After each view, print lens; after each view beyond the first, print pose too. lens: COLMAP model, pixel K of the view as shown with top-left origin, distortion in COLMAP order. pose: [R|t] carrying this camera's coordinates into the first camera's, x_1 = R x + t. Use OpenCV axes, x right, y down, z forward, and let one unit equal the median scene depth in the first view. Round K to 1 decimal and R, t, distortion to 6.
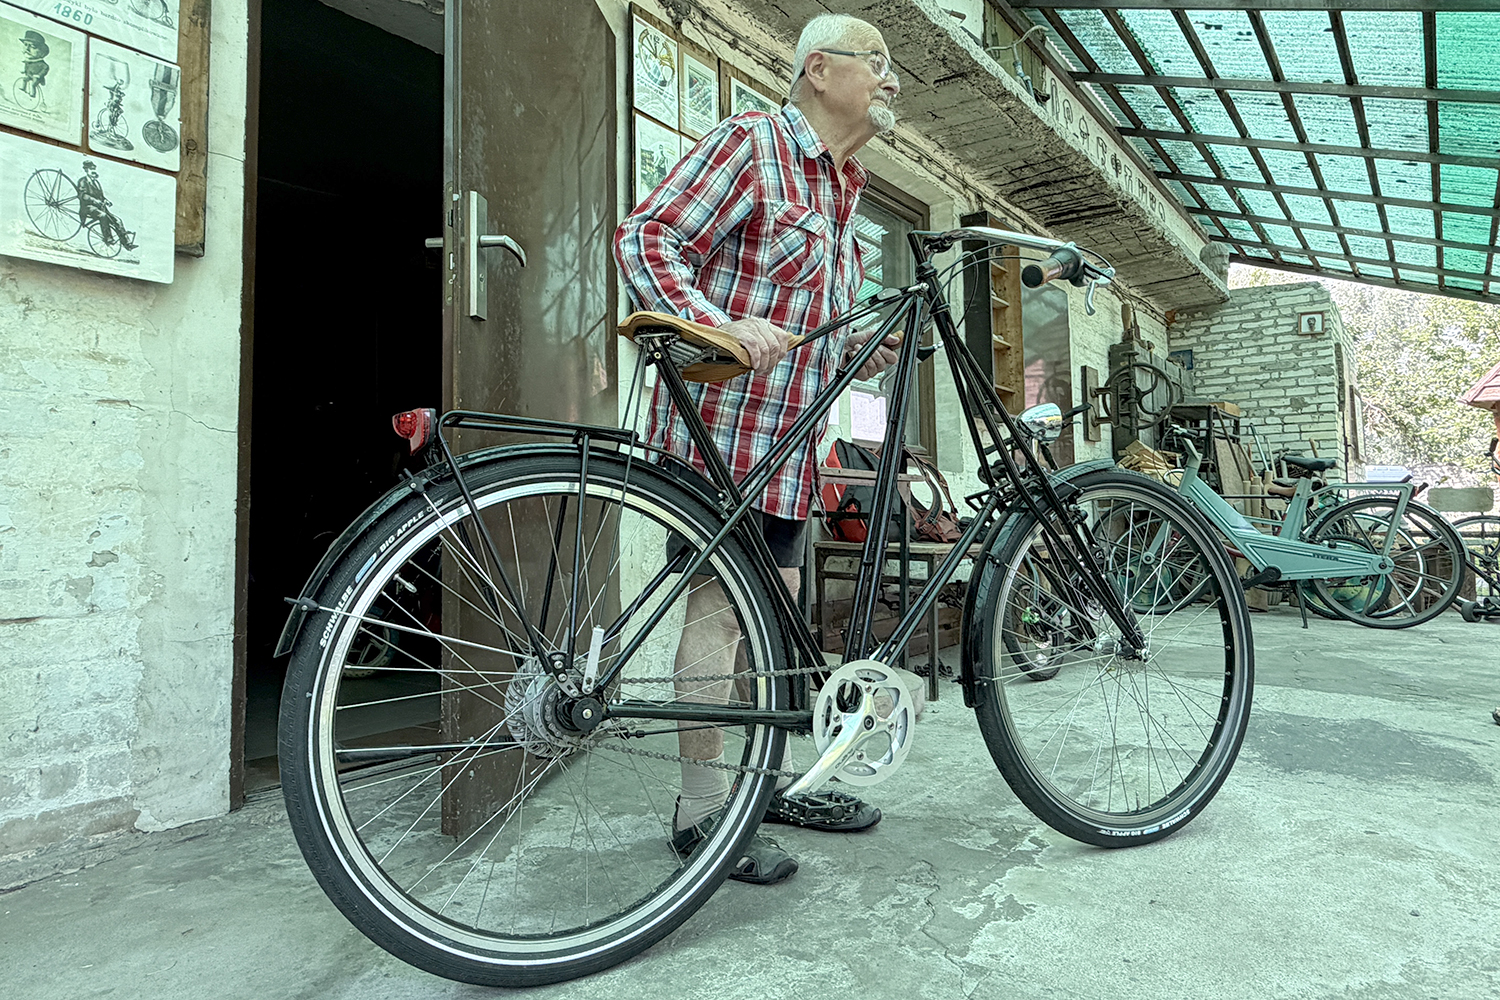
lens RADIAL K [[926.5, 0, 740.8], [0, 926.5, 457.3], [0, 0, 1]] dist [-0.001053, 0.004019]
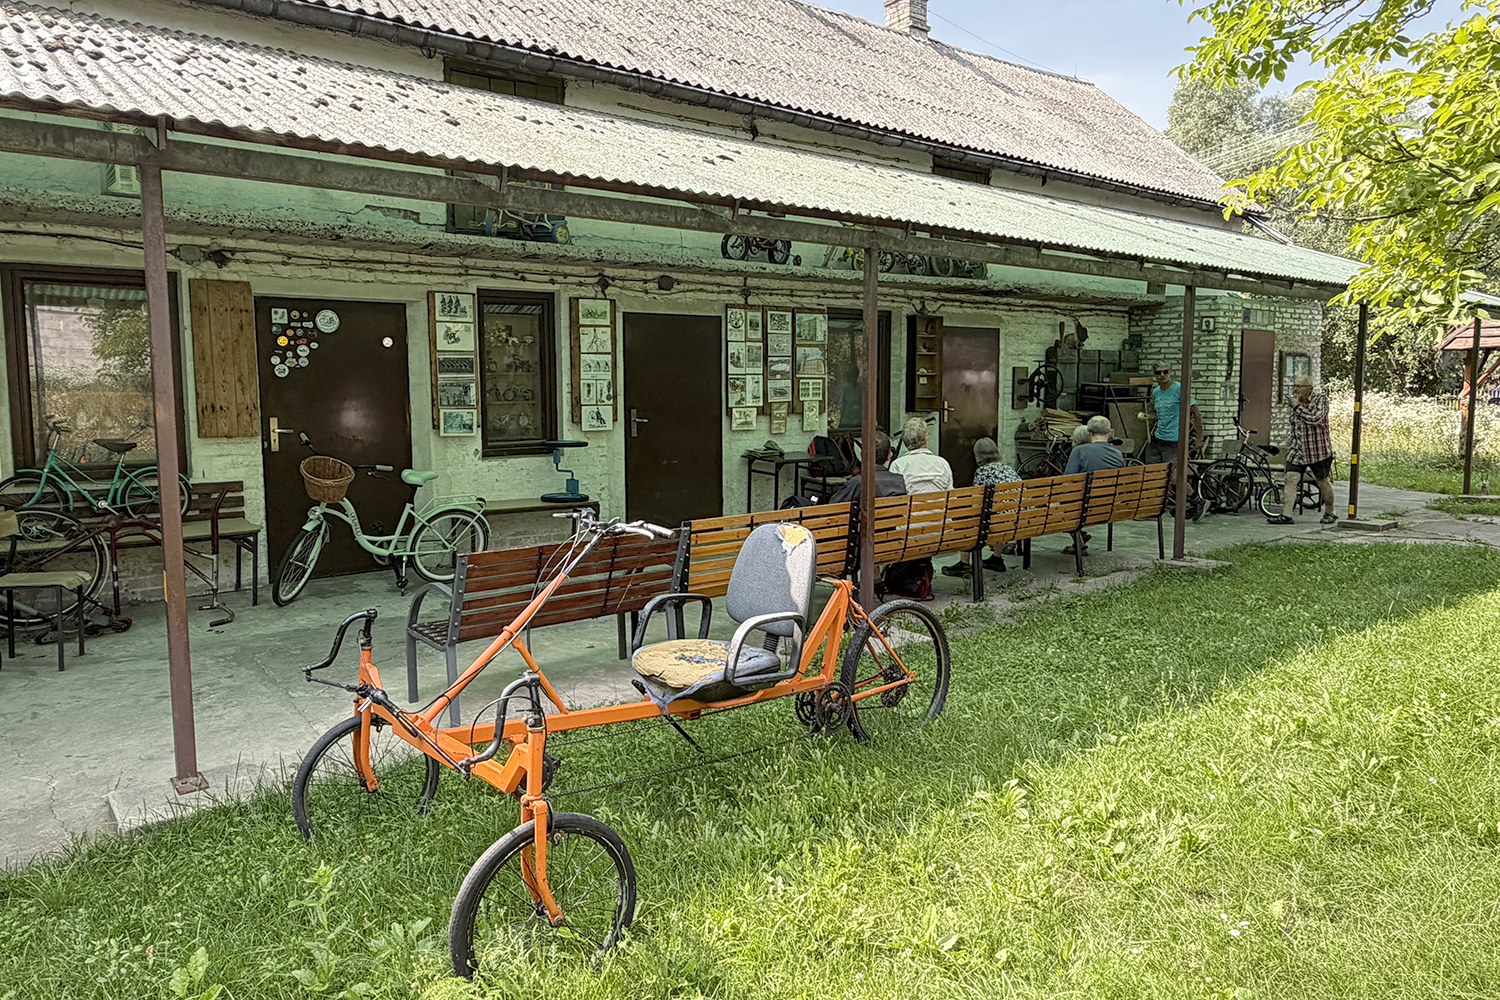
lens RADIAL K [[990.9, 0, 750.3], [0, 990.9, 470.0], [0, 0, 1]] dist [0.005565, 0.001356]
pose [[0.970517, 0.035470, -0.238409, 0.660883], [0.004687, 0.986149, 0.165795, -0.433058], [0.240987, -0.162024, 0.956908, -1.922911]]
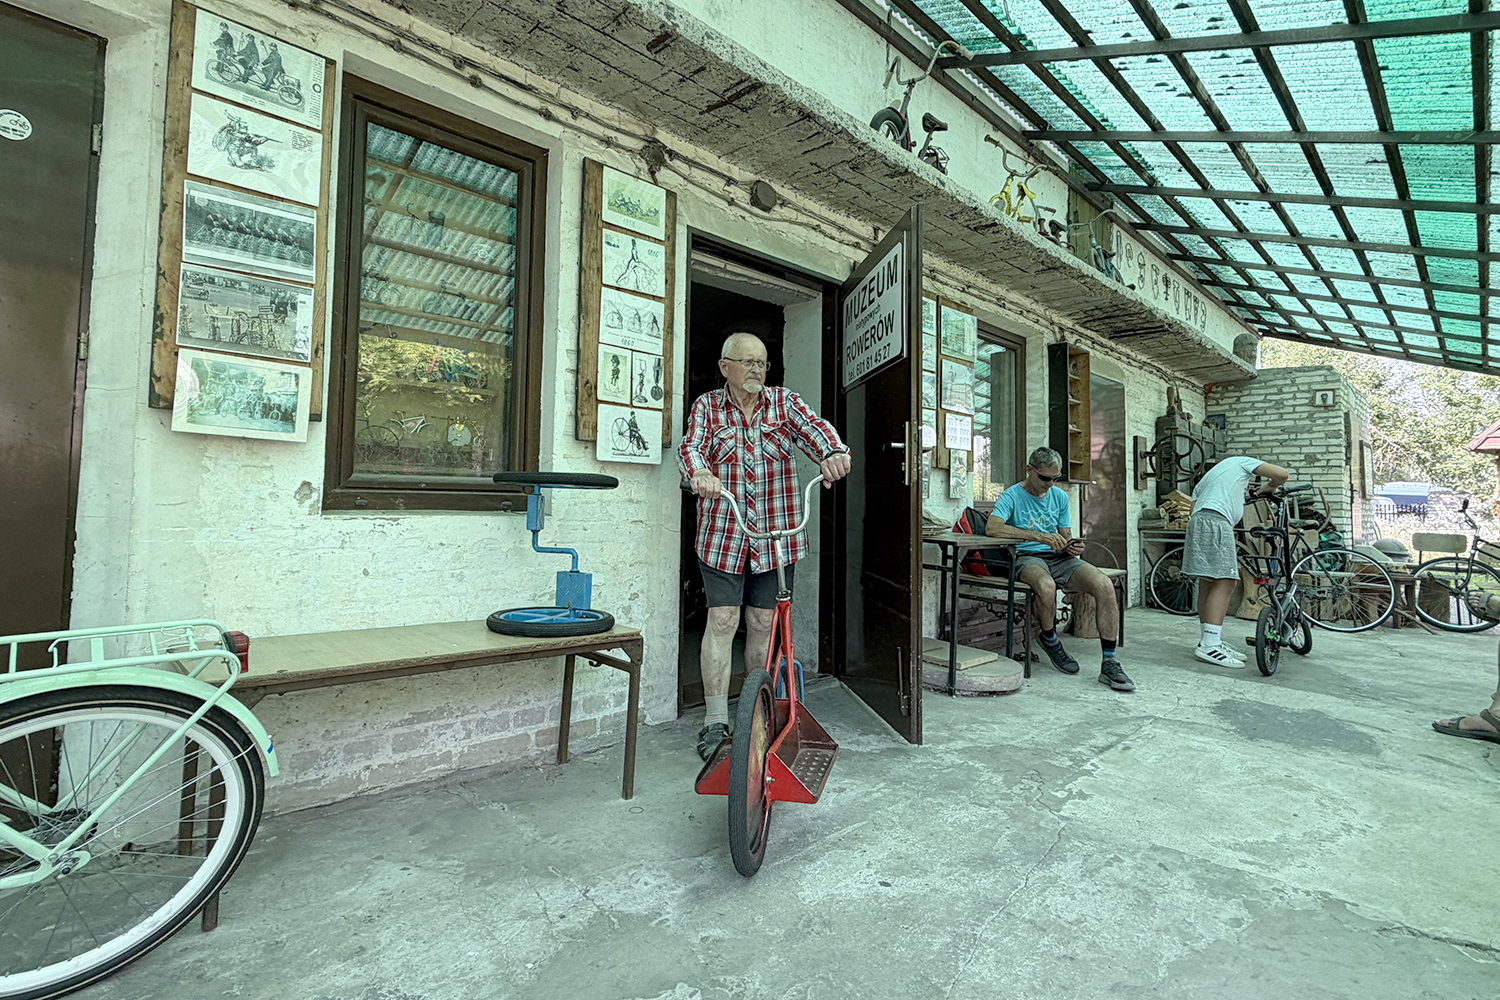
lens RADIAL K [[723.8, 0, 740.2], [0, 723.8, 465.8], [0, 0, 1]] dist [0.001669, 0.000214]
pose [[0.988806, 0.023087, -0.147413, -0.107587], [-0.020837, 0.999642, 0.016793, -0.116496], [0.147748, -0.013534, 0.988932, -0.315243]]
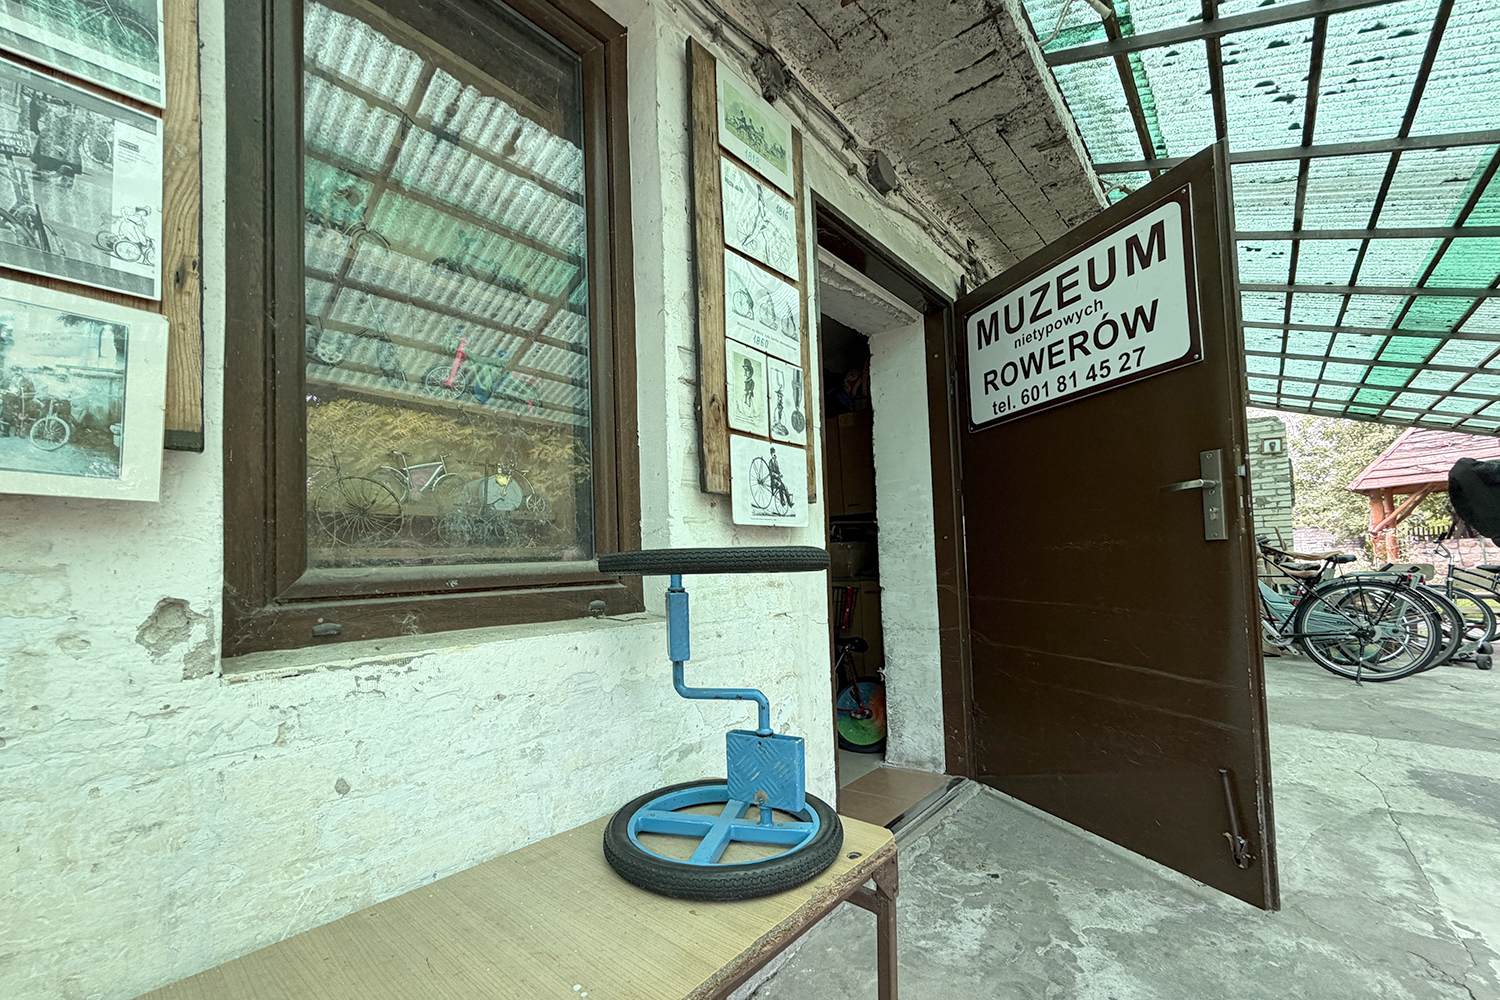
lens RADIAL K [[598.9, 0, 748.6], [0, 598.9, 539.1], [0, 0, 1]] dist [0.001060, 0.000210]
pose [[0.998264, -0.022025, -0.054625, -0.356021], [0.023586, 0.999327, 0.028100, -0.106822], [0.053969, -0.029339, 0.998111, 0.049547]]
